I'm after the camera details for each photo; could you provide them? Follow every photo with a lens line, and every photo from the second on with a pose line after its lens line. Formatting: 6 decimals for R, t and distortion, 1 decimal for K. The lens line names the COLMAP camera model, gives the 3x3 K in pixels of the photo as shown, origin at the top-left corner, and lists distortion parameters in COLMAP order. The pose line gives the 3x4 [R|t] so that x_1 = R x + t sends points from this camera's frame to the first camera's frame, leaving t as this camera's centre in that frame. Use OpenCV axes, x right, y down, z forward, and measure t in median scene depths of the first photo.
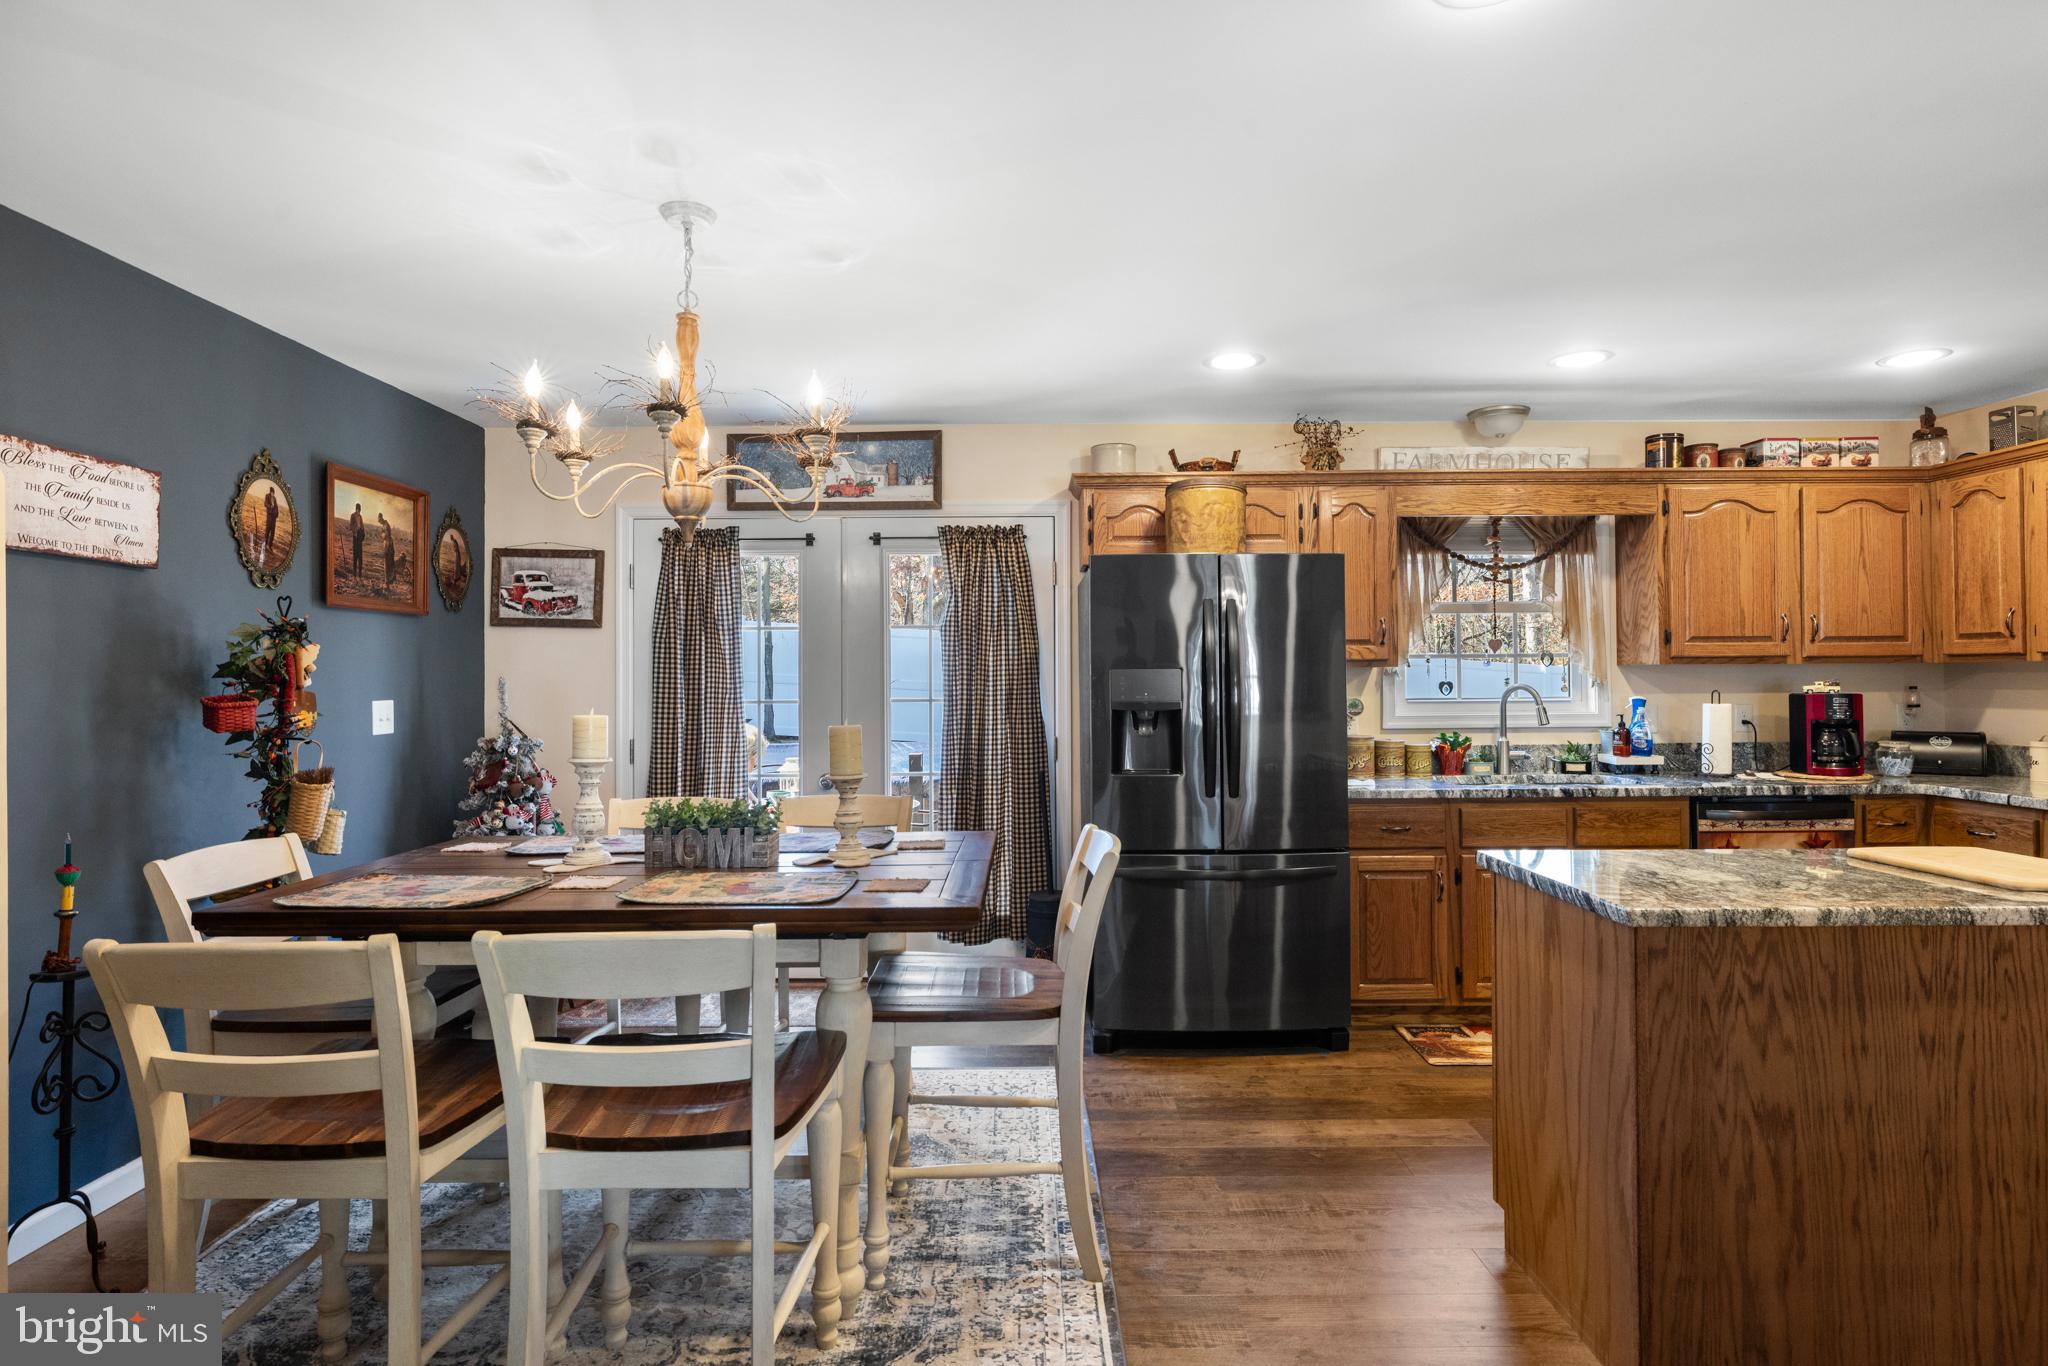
lens RADIAL K [[1067.6, 0, 1031.1], [0, 1067.6, 666.1], [0, 0, 1]] dist [-0.002557, -0.000064]
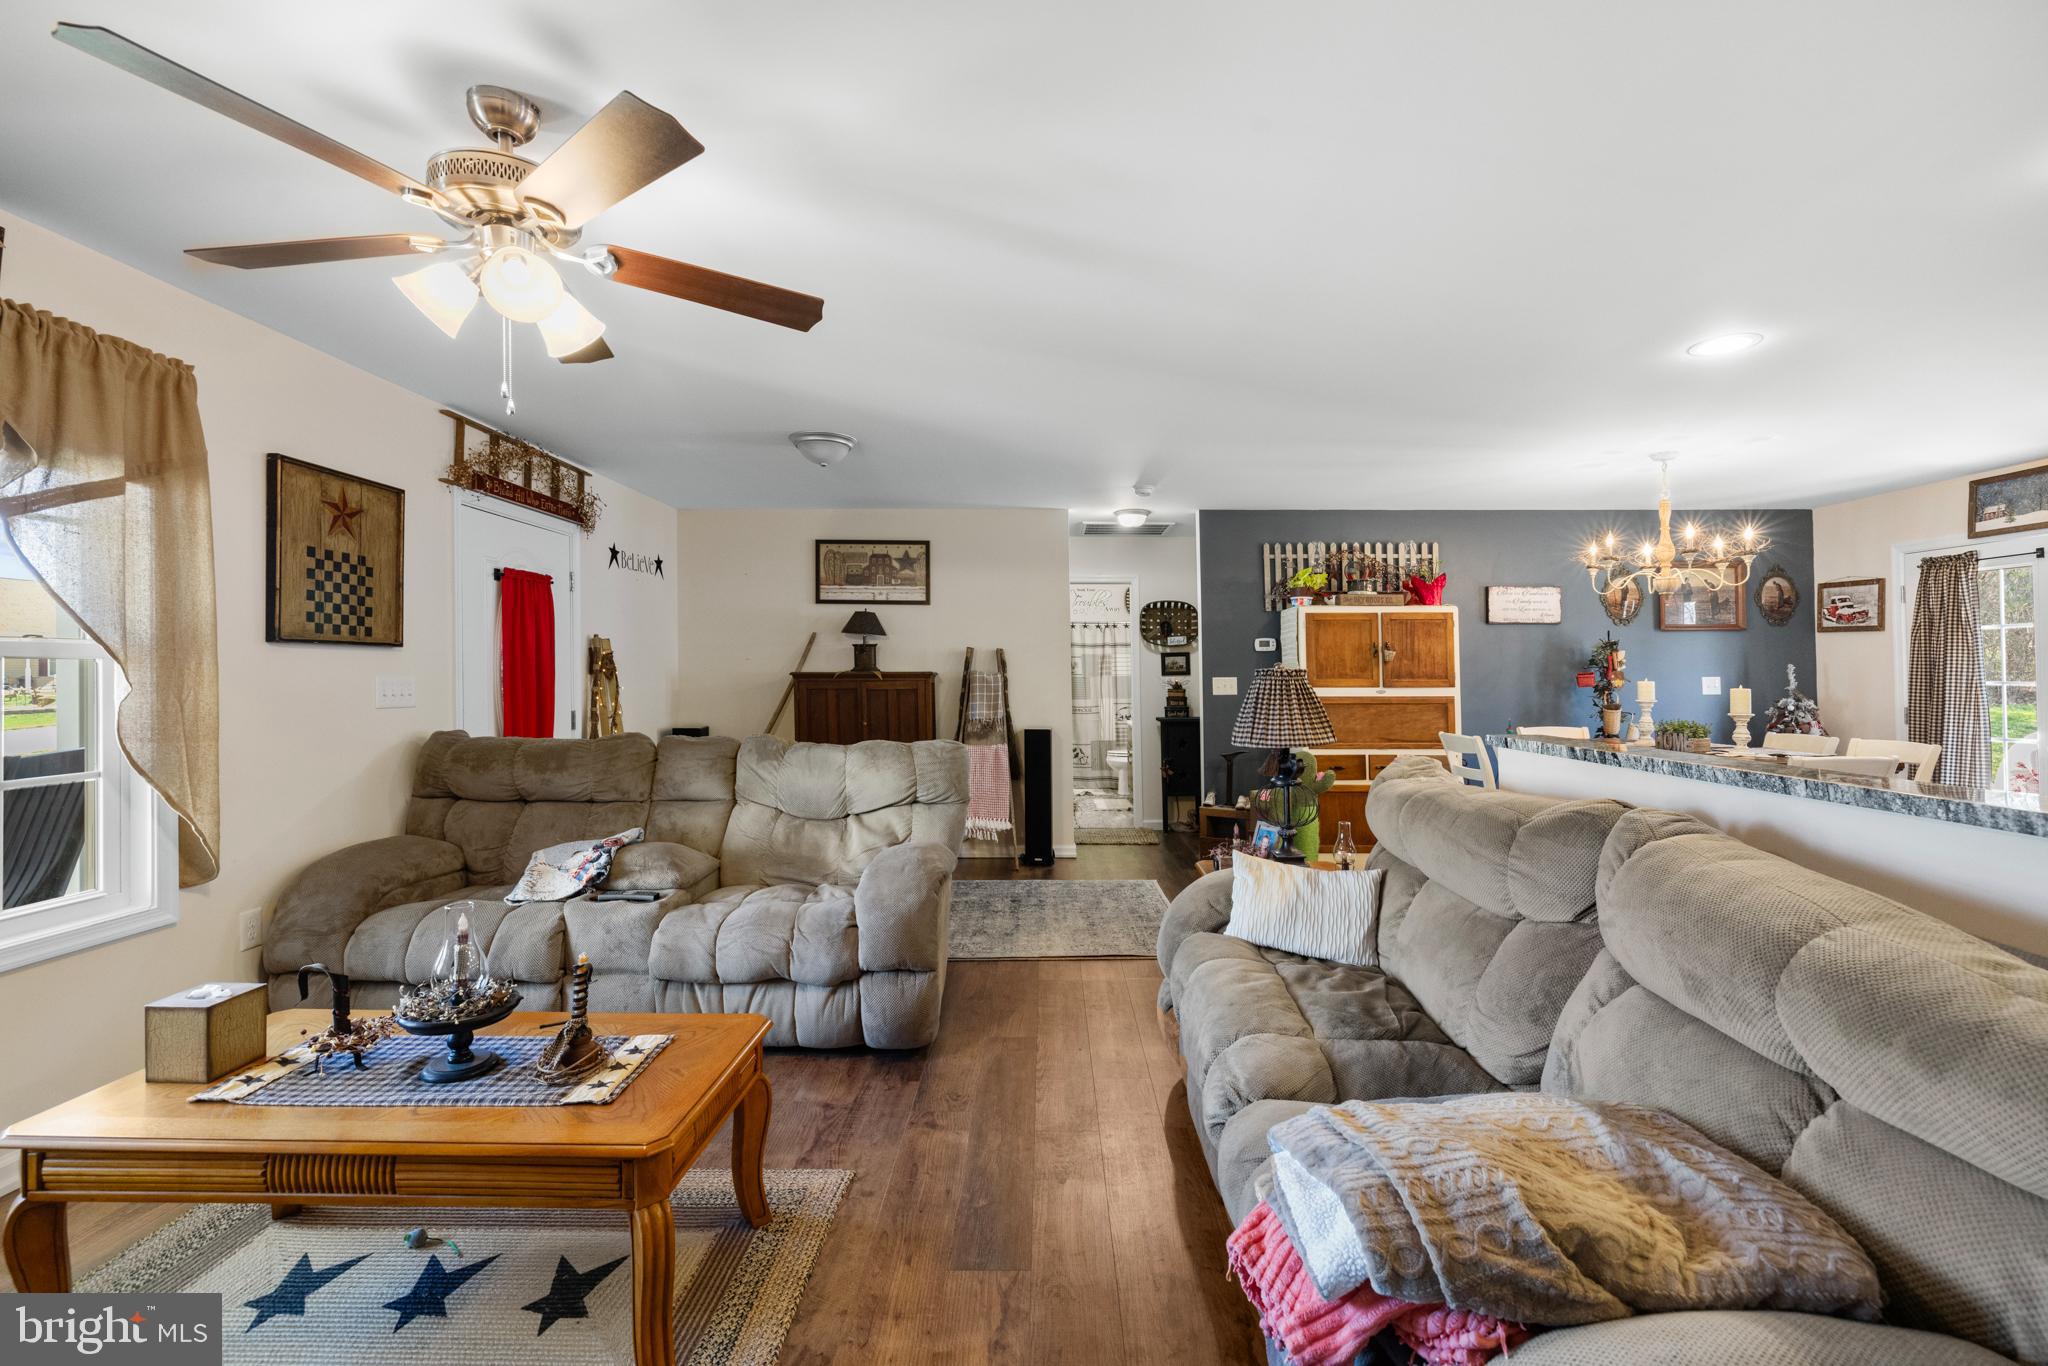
lens RADIAL K [[854.6, 0, 1042.1], [0, 854.6, 680.0], [0, 0, 1]] dist [0.001149, -0.000602]
pose [[-0.007900, 0.015373, -0.999851, 0.871978], [0.014005, 0.999785, 0.015262, -0.001987], [0.999871, -0.013882, -0.008114, -0.173454]]
